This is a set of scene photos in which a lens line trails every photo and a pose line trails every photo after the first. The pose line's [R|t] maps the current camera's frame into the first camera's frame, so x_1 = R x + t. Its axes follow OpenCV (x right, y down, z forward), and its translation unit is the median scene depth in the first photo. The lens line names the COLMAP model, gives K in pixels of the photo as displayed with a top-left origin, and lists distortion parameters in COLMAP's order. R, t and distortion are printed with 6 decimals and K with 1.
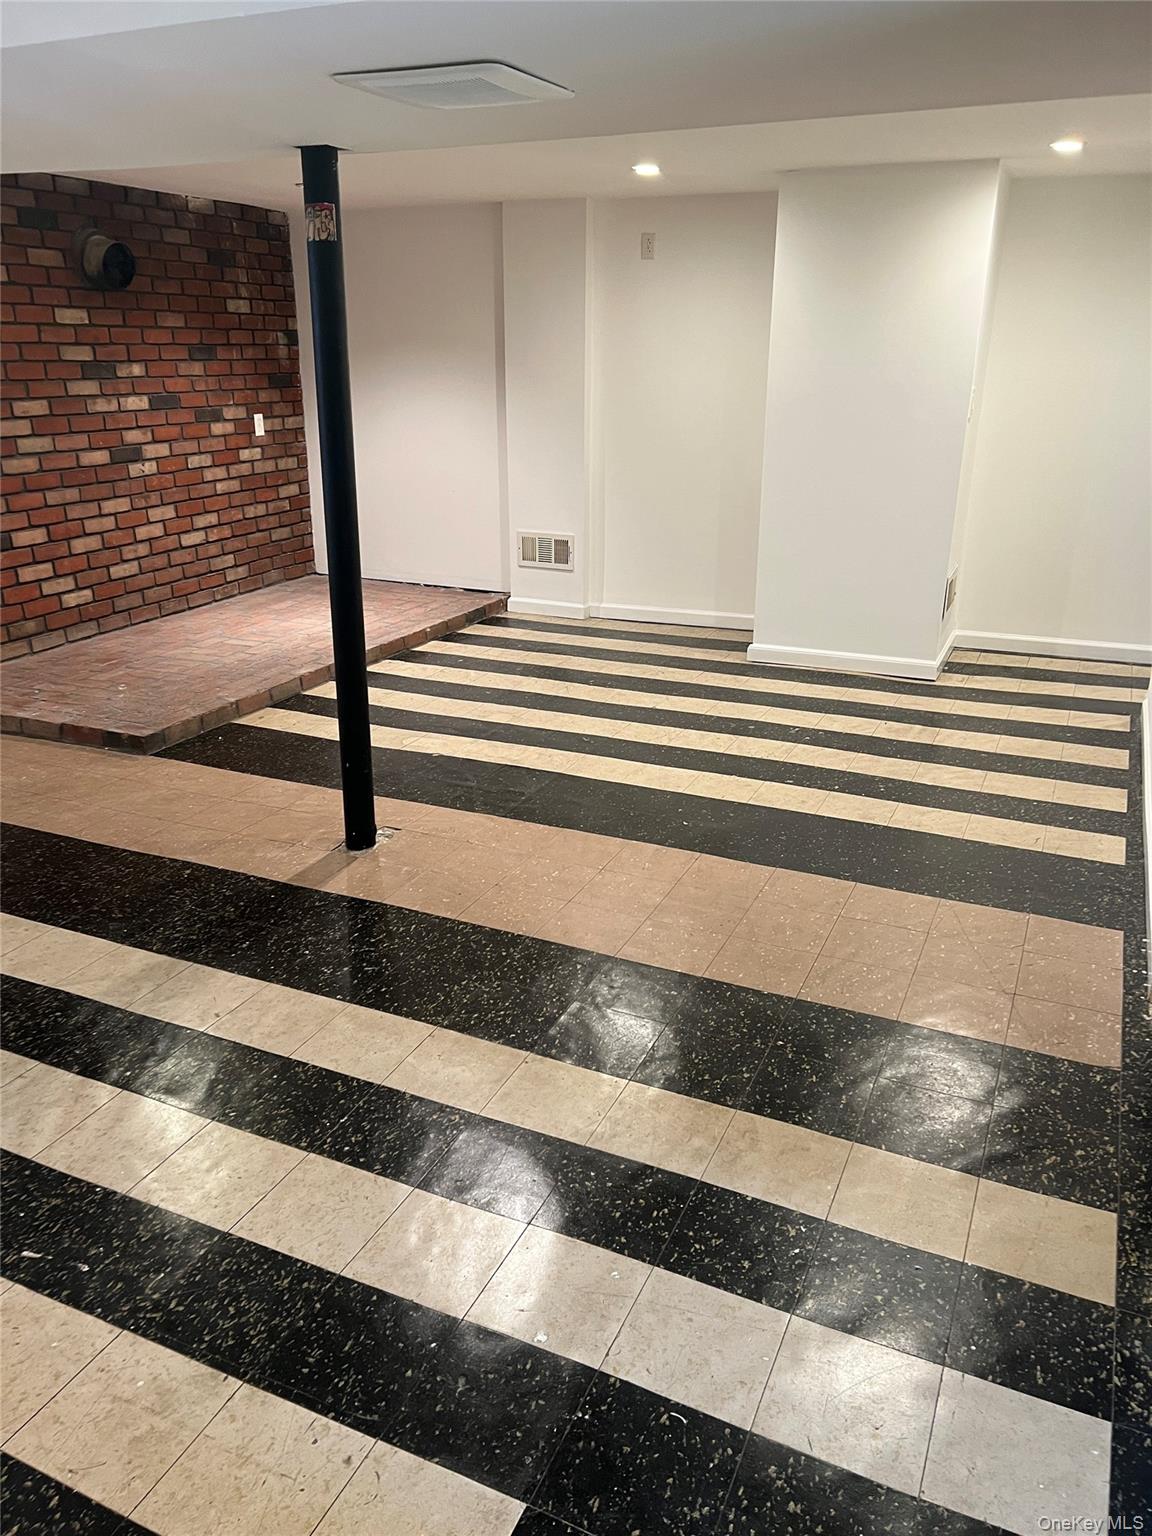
lens RADIAL K [[1160.1, 0, 586.0], [0, 1160.1, 769.4], [0, 0, 1]] dist [0.016746, -0.002298]
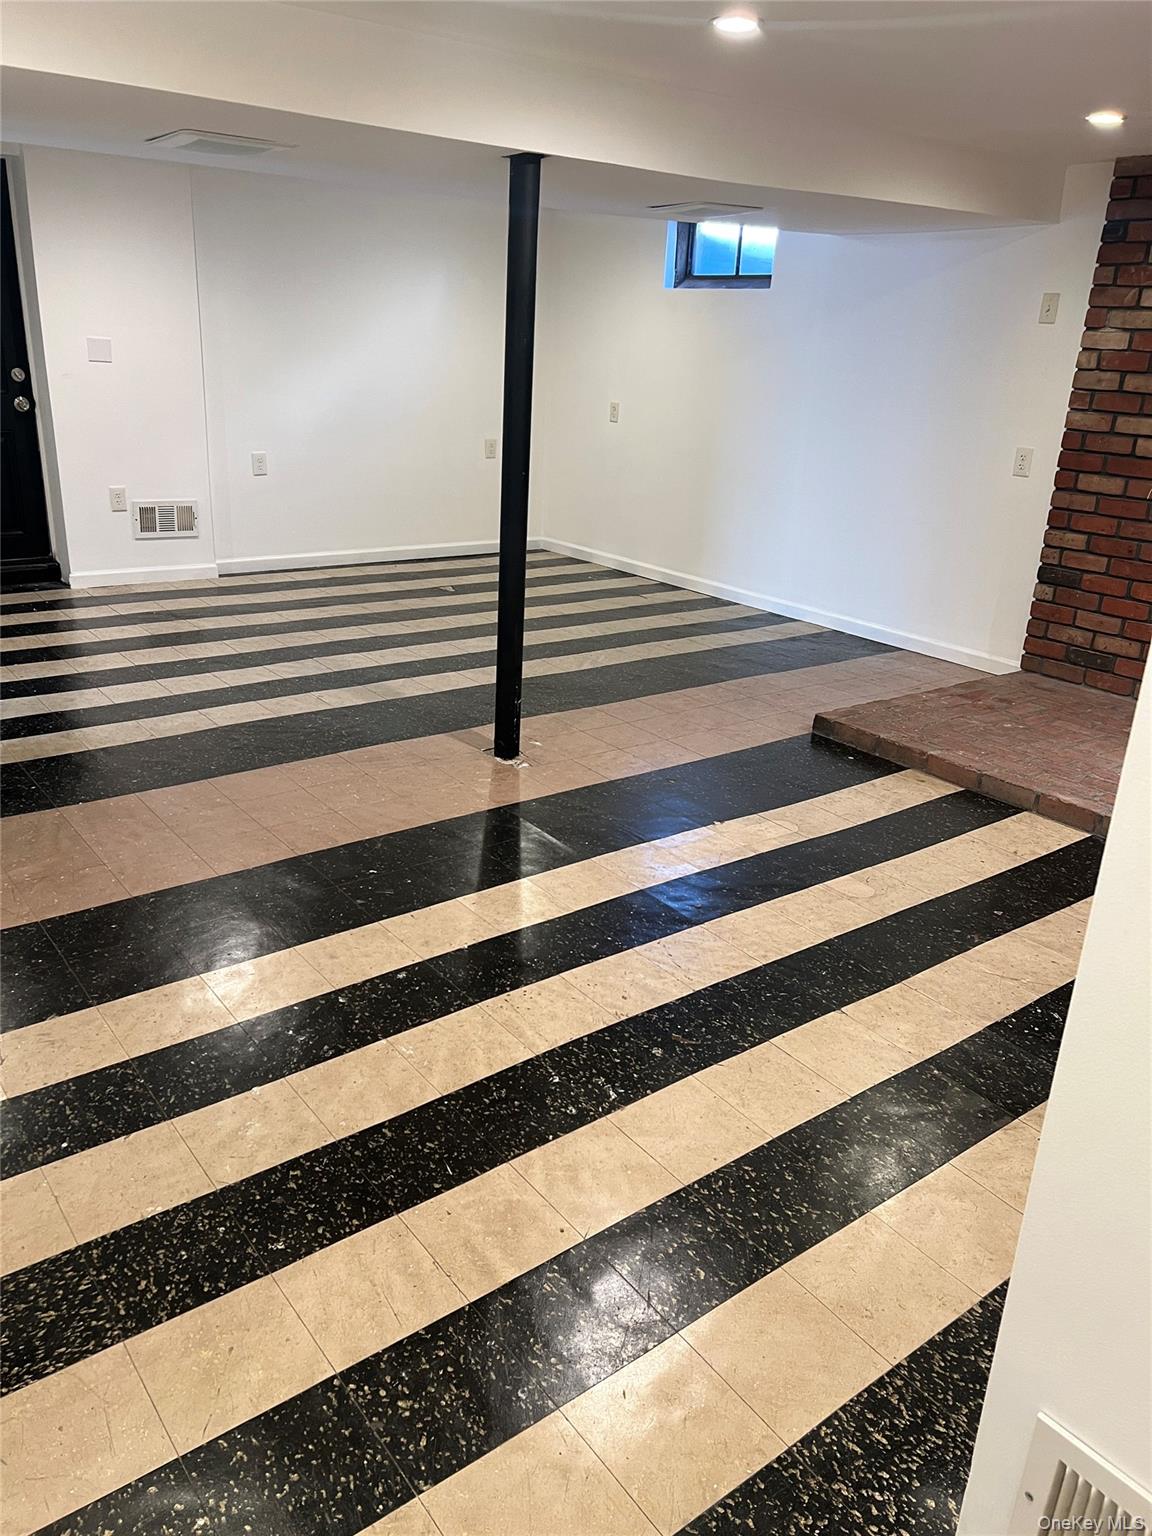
lens RADIAL K [[1160.1, 0, 586.0], [0, 1160.1, 769.4], [0, 0, 1]] dist [0.016746, -0.002298]
pose [[-0.461334, 0.288730, -0.838931, 0.564778], [-0.354364, 0.806906, 0.472576, -0.377608], [0.813386, 0.515303, -0.269938, 1.049890]]
